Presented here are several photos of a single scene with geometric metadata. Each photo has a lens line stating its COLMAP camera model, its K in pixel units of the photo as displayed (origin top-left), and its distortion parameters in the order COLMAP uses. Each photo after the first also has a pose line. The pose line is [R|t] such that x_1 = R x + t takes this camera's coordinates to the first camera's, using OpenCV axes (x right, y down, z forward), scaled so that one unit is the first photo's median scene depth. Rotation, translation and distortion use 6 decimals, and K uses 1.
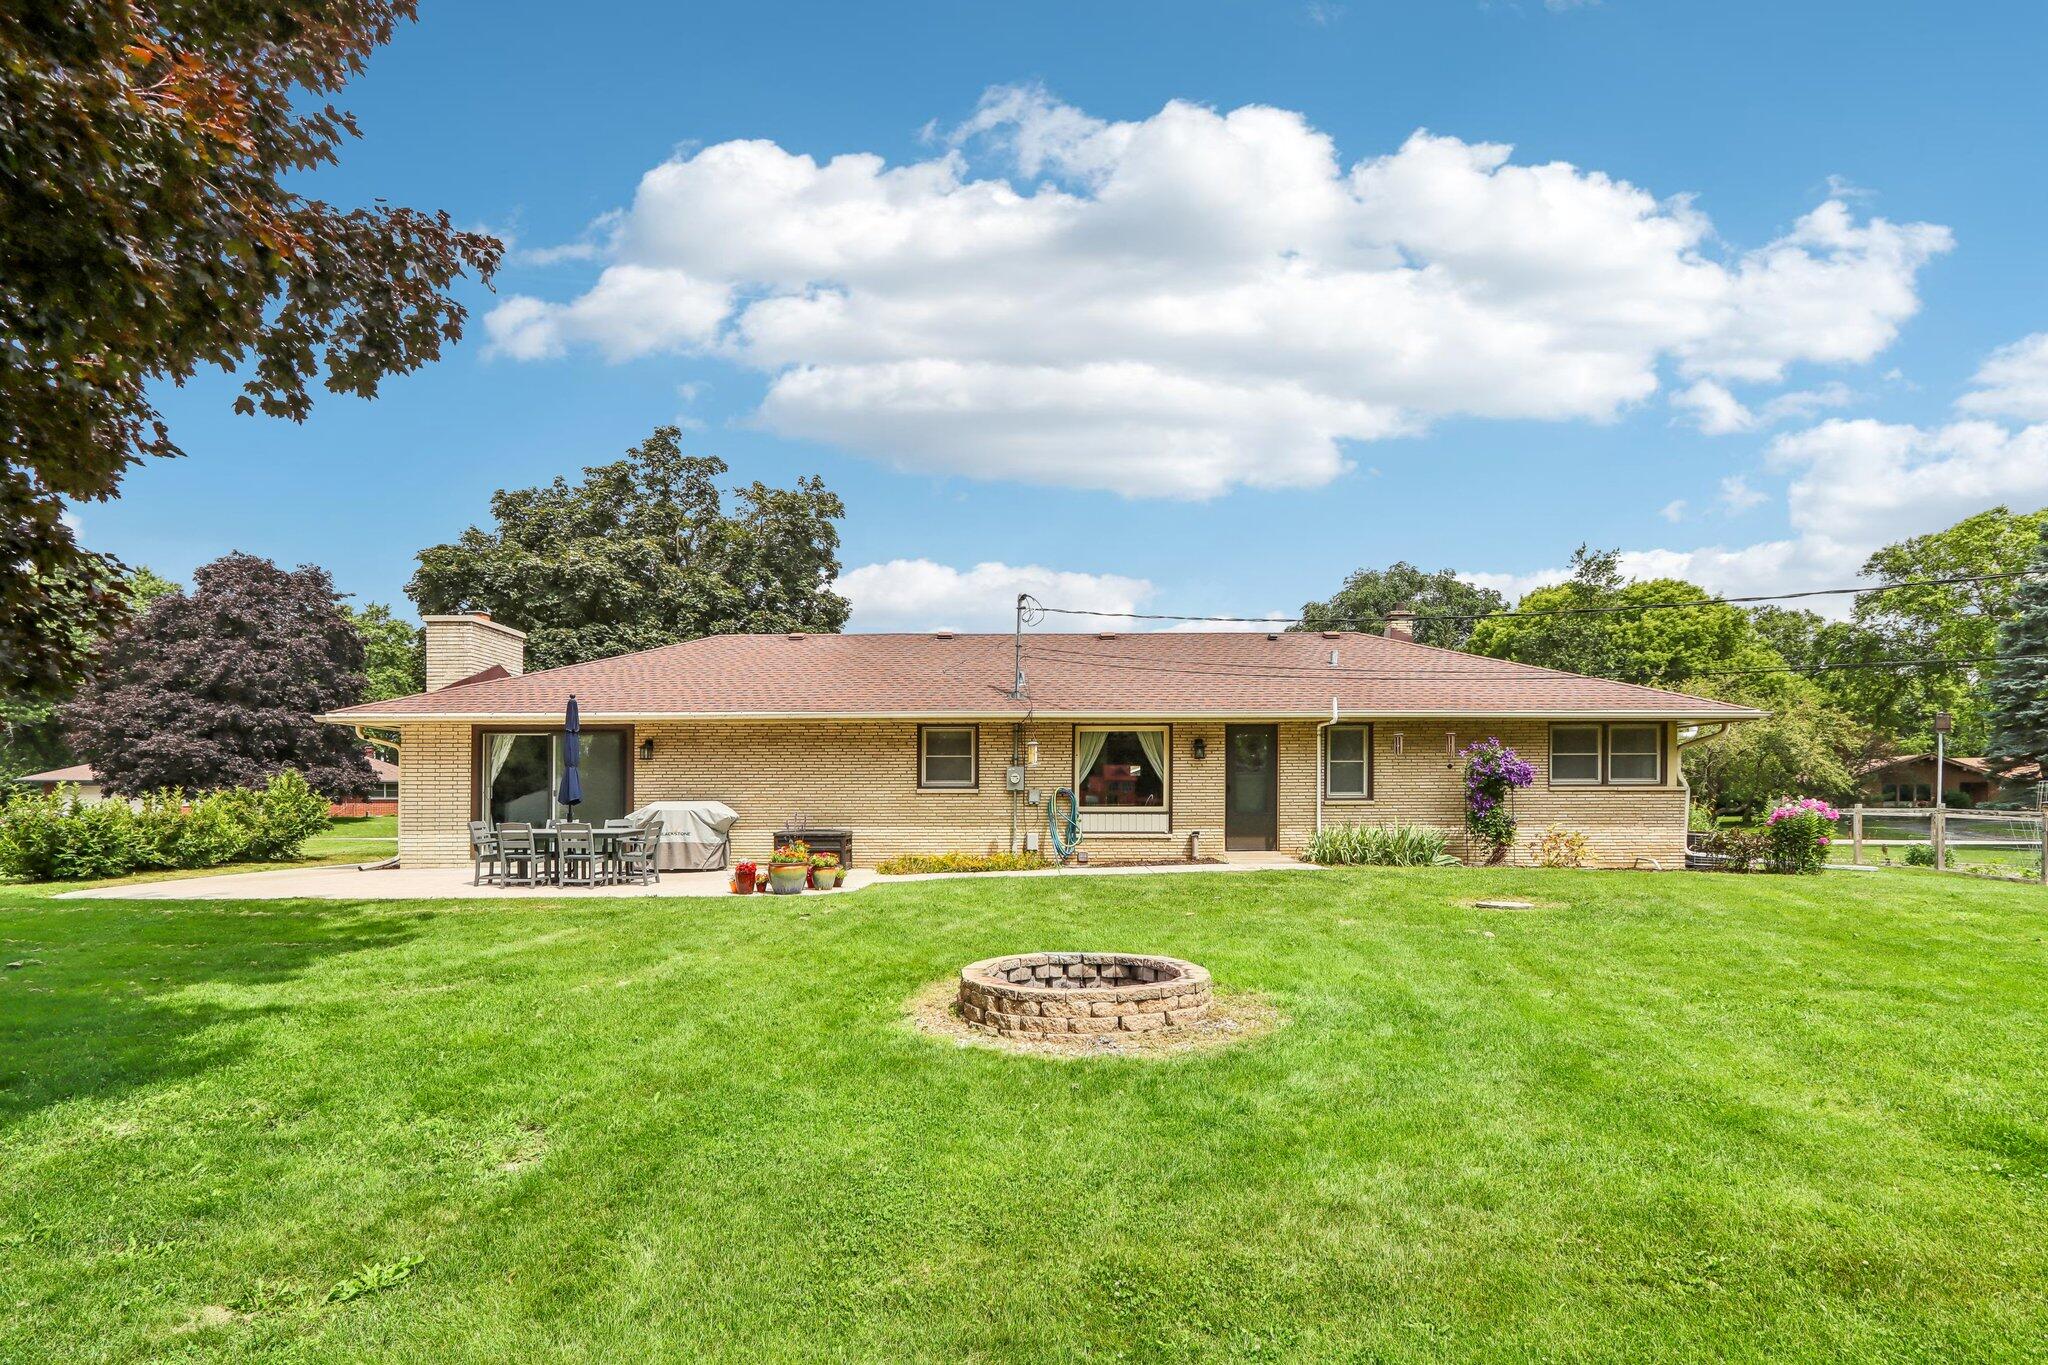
lens RADIAL K [[986.2, 0, 1022.6], [0, 986.2, 734.7], [0, 0, 1]] dist [-0.007617, -0.000389]
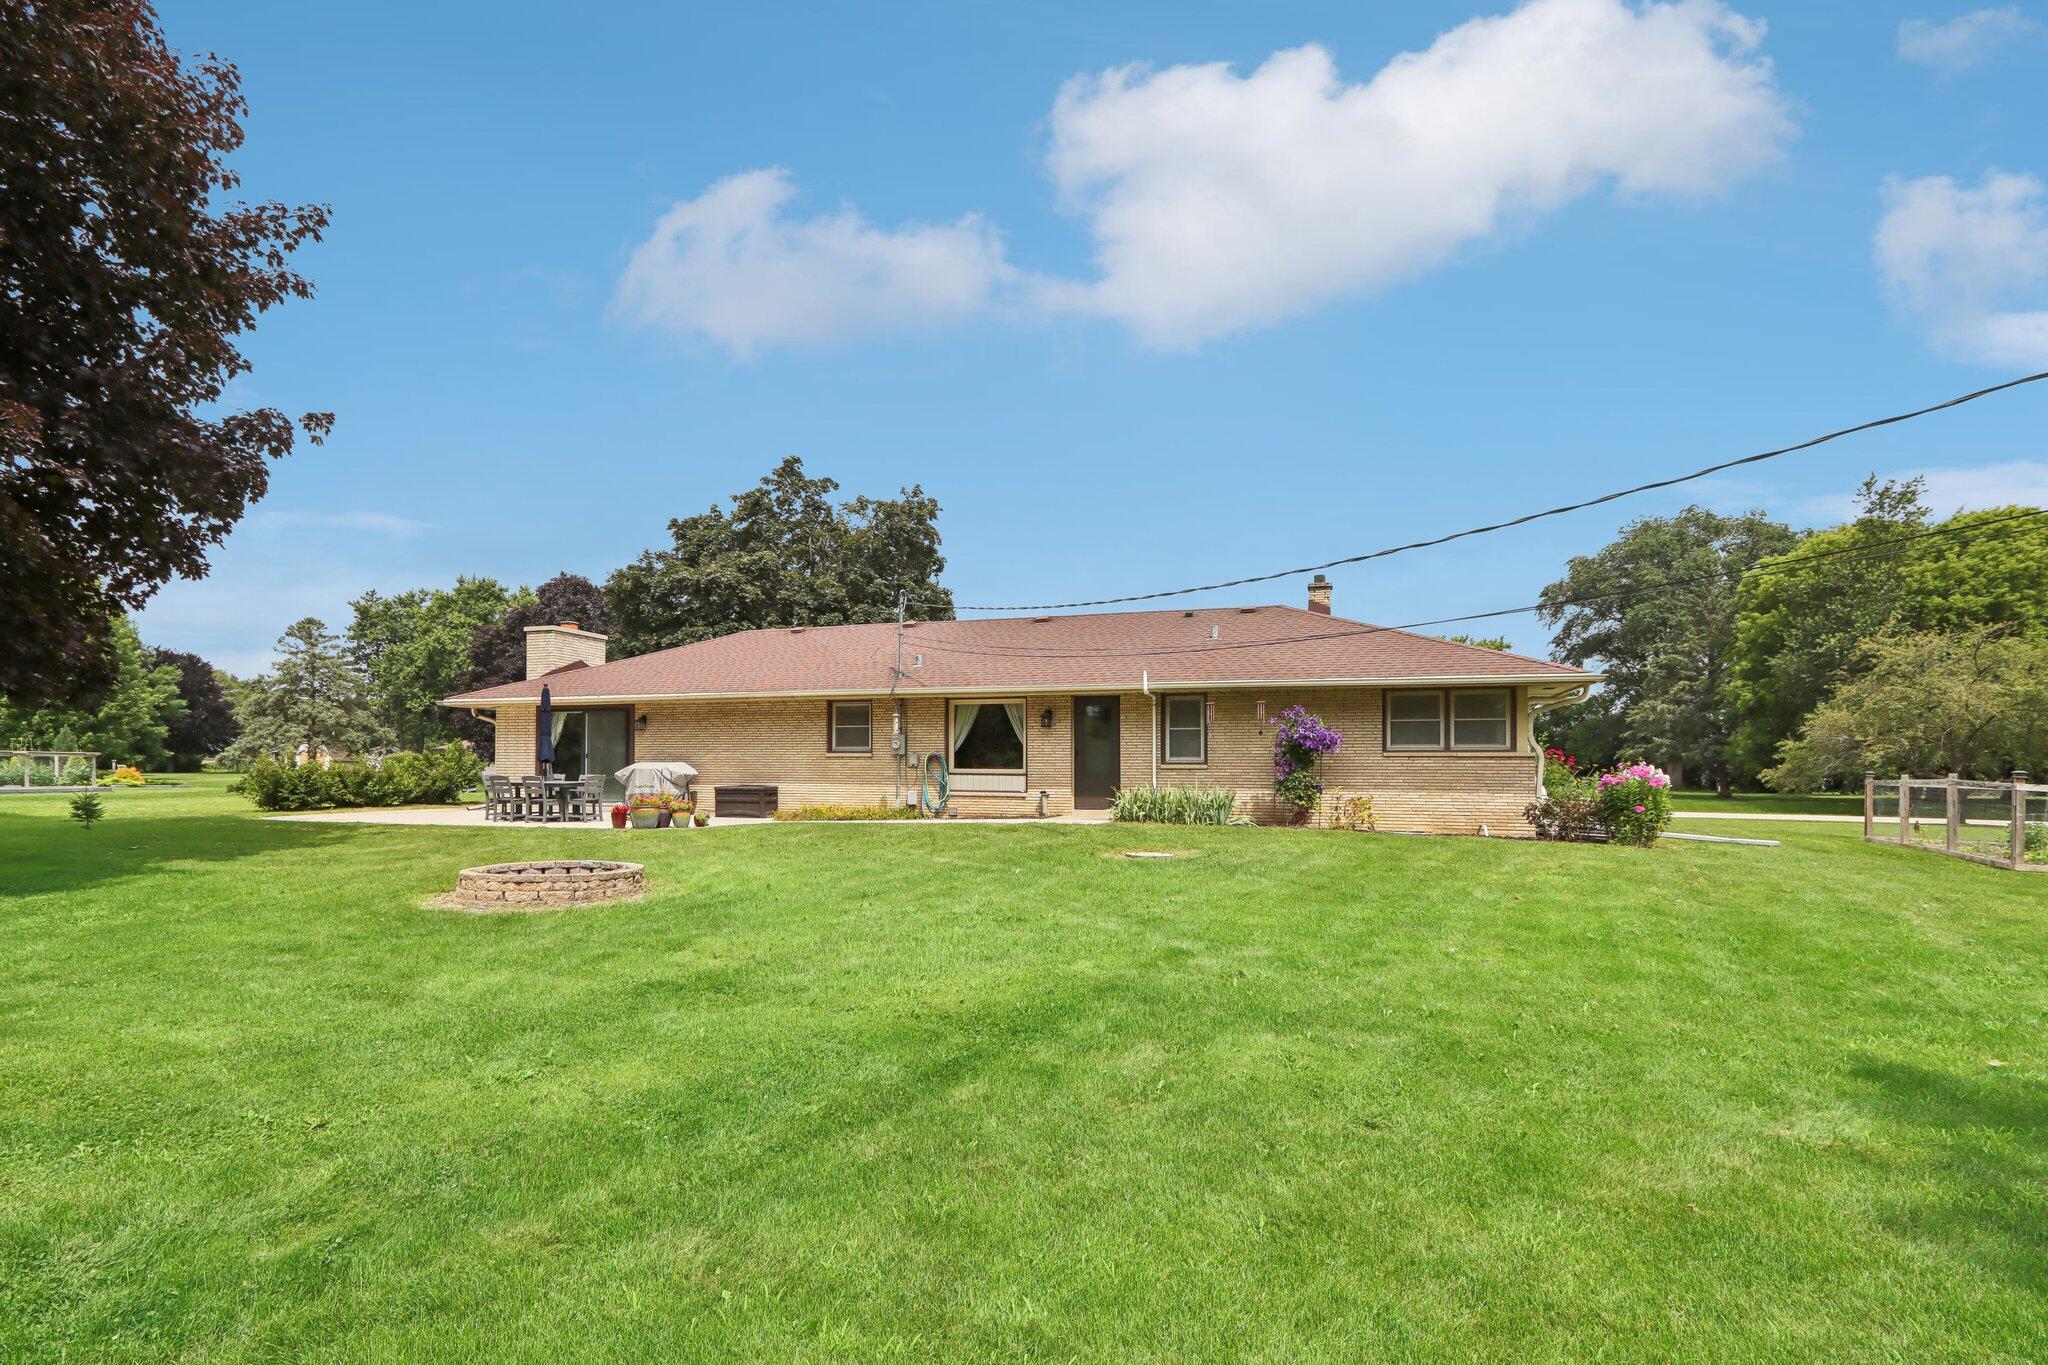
lens RADIAL K [[946.7, 0, 999.1], [0, 946.7, 701.2], [0, 0, 1]] dist [-0.004906, -0.000668]
pose [[0.950698, -0.014796, -0.309765, 0.455657], [0.012869, 0.999883, -0.008262, 0.002731], [0.309851, 0.003868, 0.950777, -0.052527]]
